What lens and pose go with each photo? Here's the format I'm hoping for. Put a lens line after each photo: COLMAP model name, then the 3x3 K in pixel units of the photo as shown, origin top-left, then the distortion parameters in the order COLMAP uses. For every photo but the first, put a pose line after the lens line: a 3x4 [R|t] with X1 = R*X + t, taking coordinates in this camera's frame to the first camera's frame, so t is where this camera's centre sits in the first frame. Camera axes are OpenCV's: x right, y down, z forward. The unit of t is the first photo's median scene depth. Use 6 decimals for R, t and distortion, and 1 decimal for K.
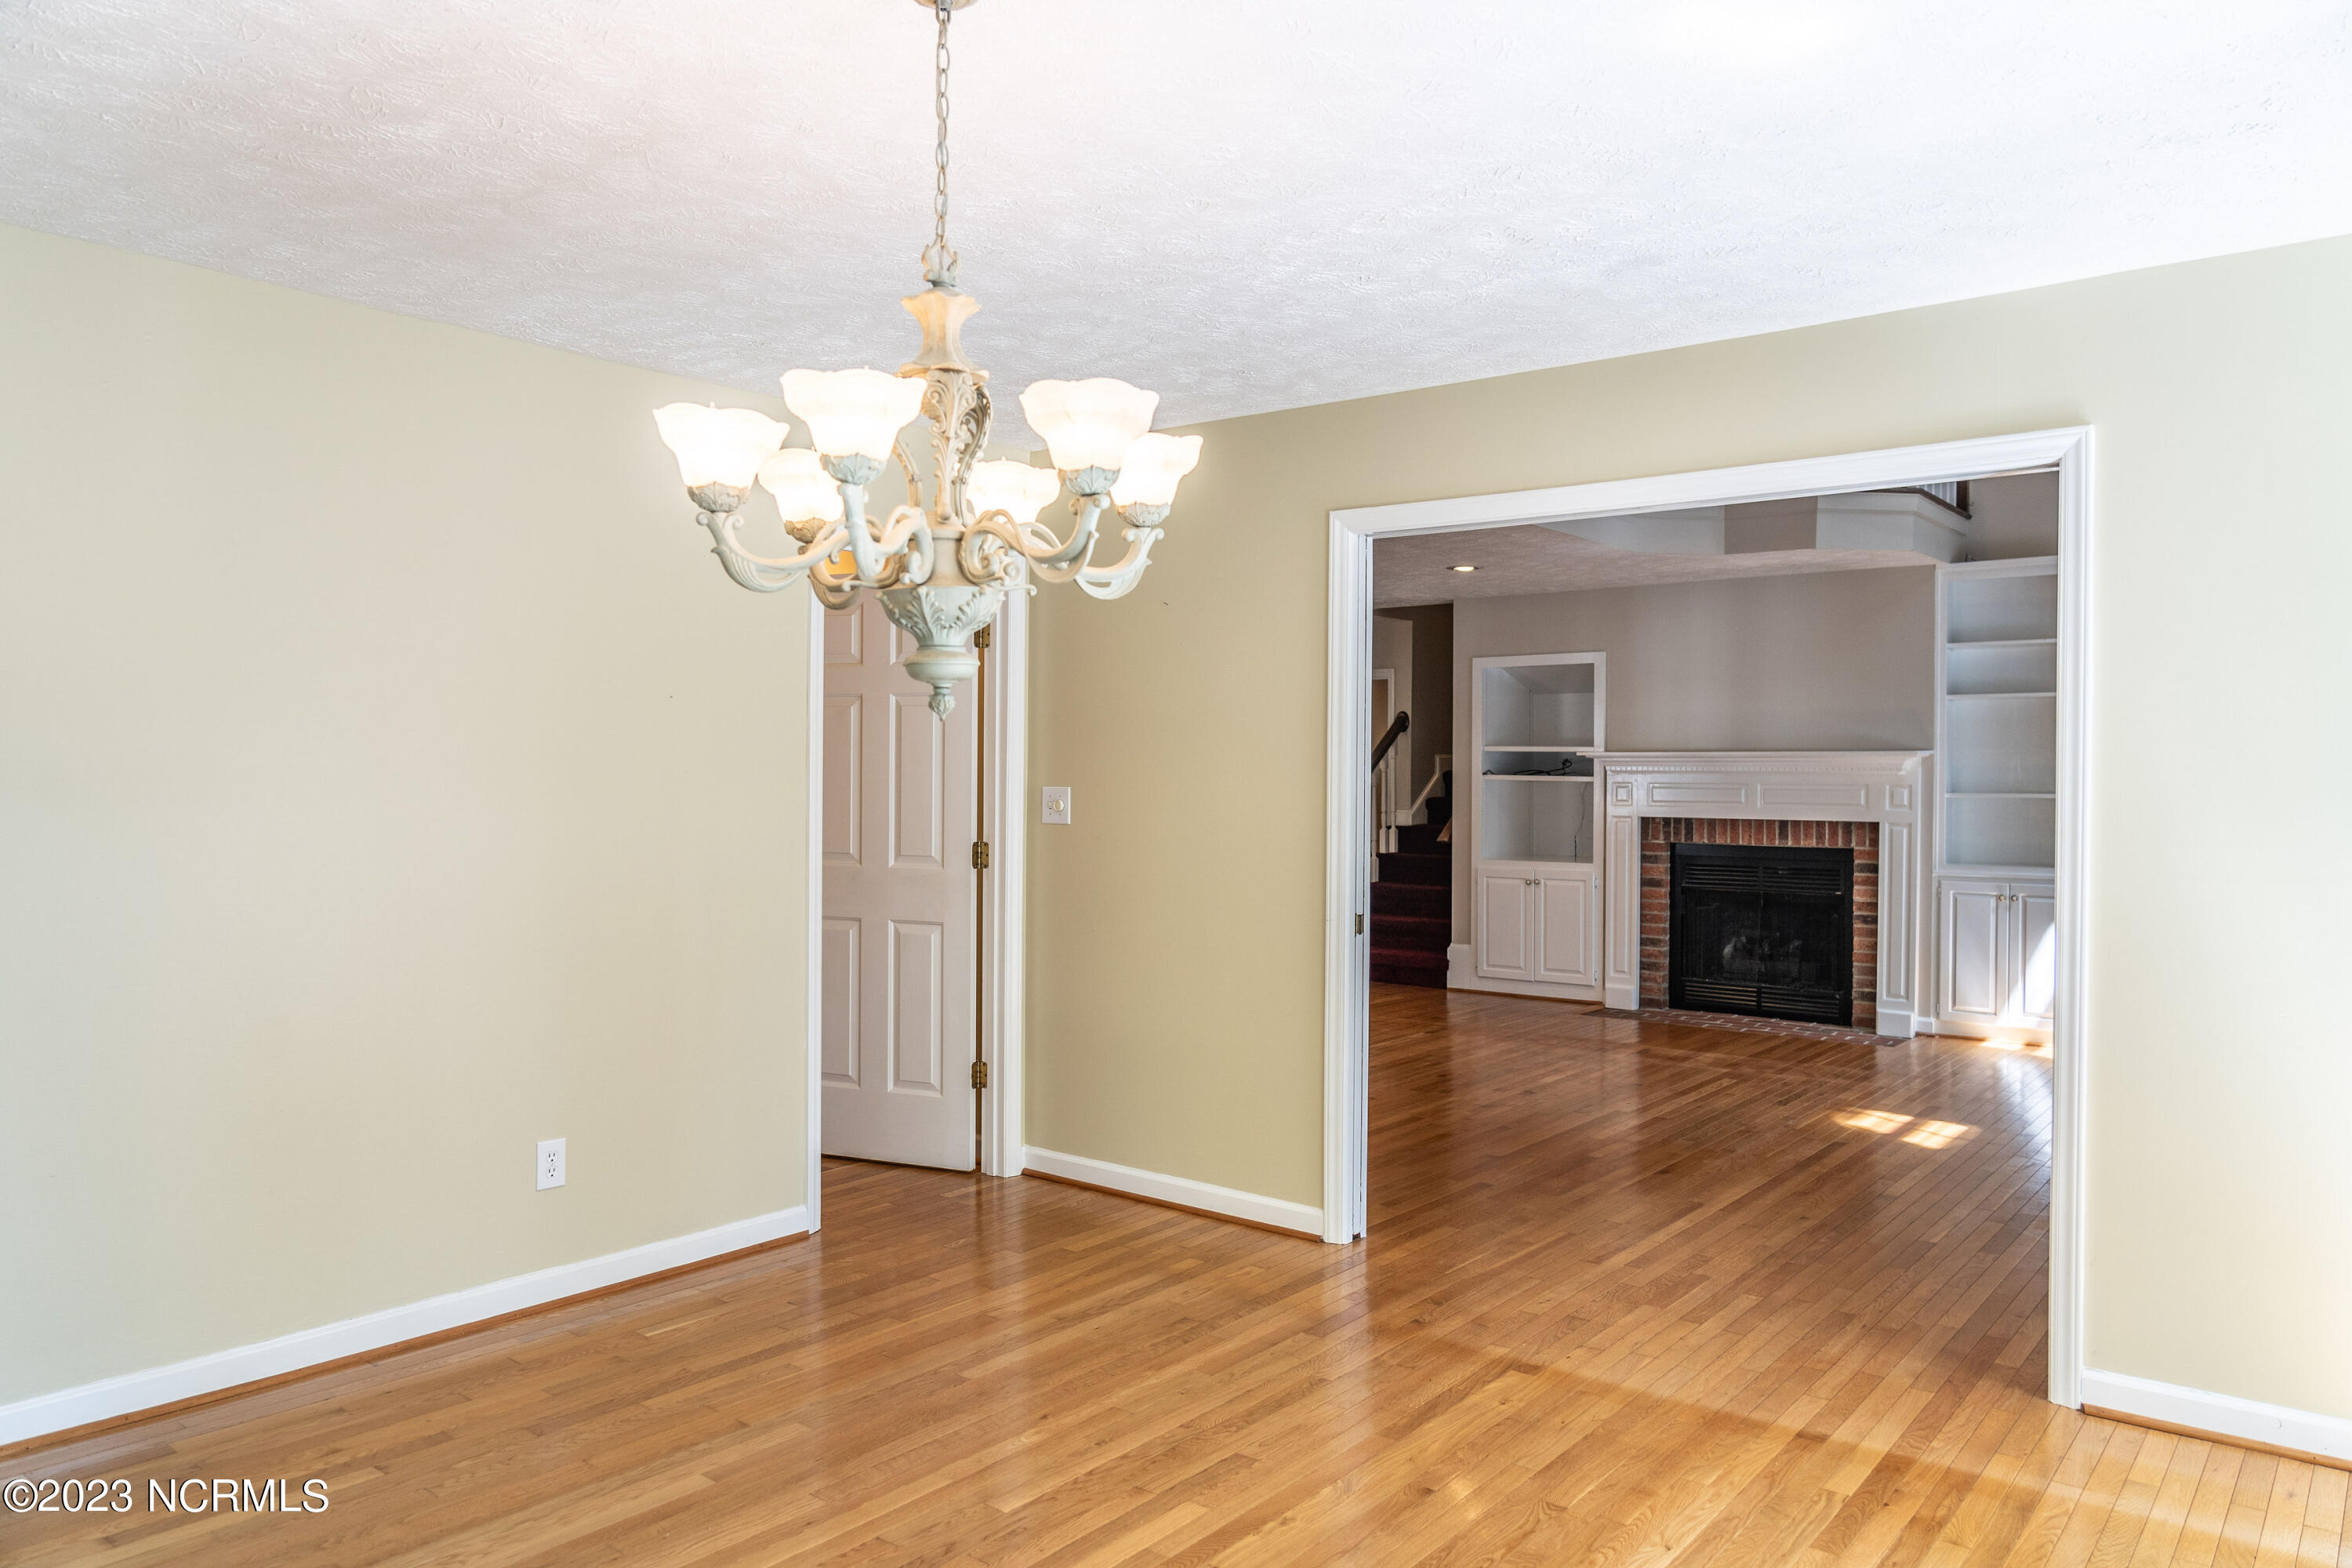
lens RADIAL K [[1598.4, 0, 1176.0], [0, 1598.4, 784.0], [0, 0, 1]] dist [-0.043010, -0.000784]
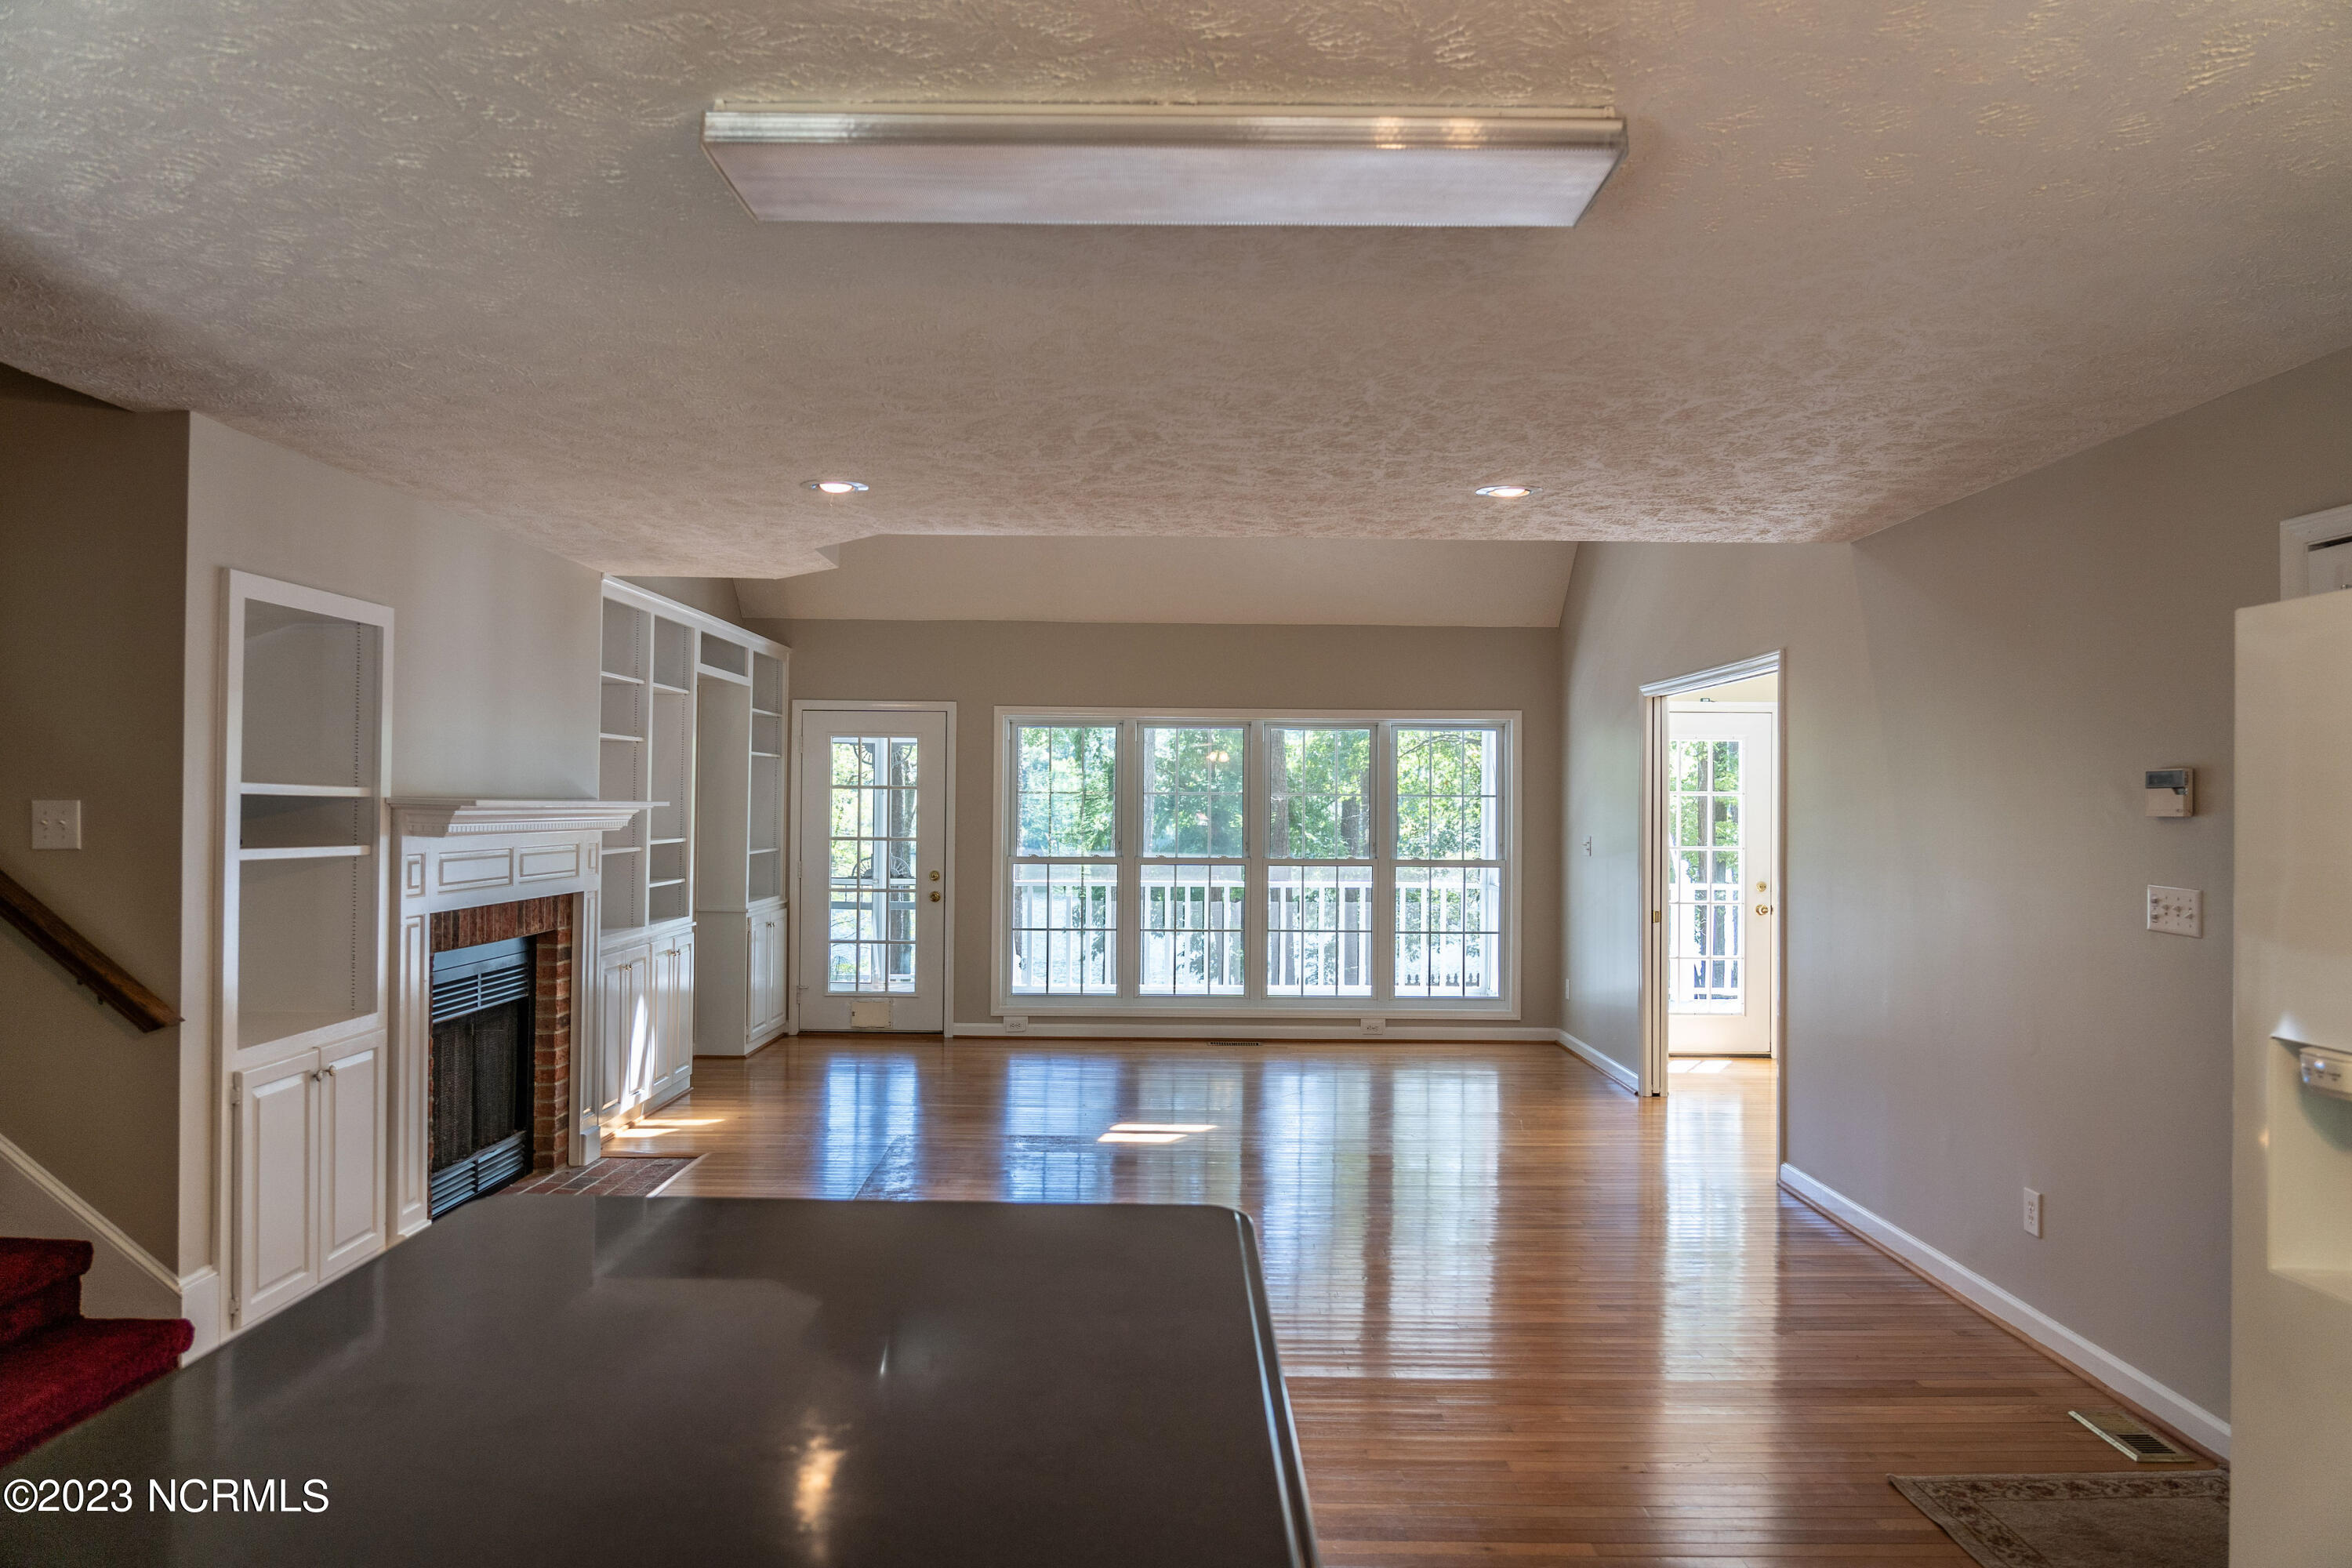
lens RADIAL K [[1598.4, 0, 1176.0], [0, 1598.4, 784.0], [0, 0, 1]] dist [-0.043010, -0.000784]
pose [[-0.628916, -0.005207, 0.777456, -0.311168], [-0.013046, 0.999907, -0.003856, -0.026743], [-0.777364, -0.012568, -0.628925, 1.152817]]
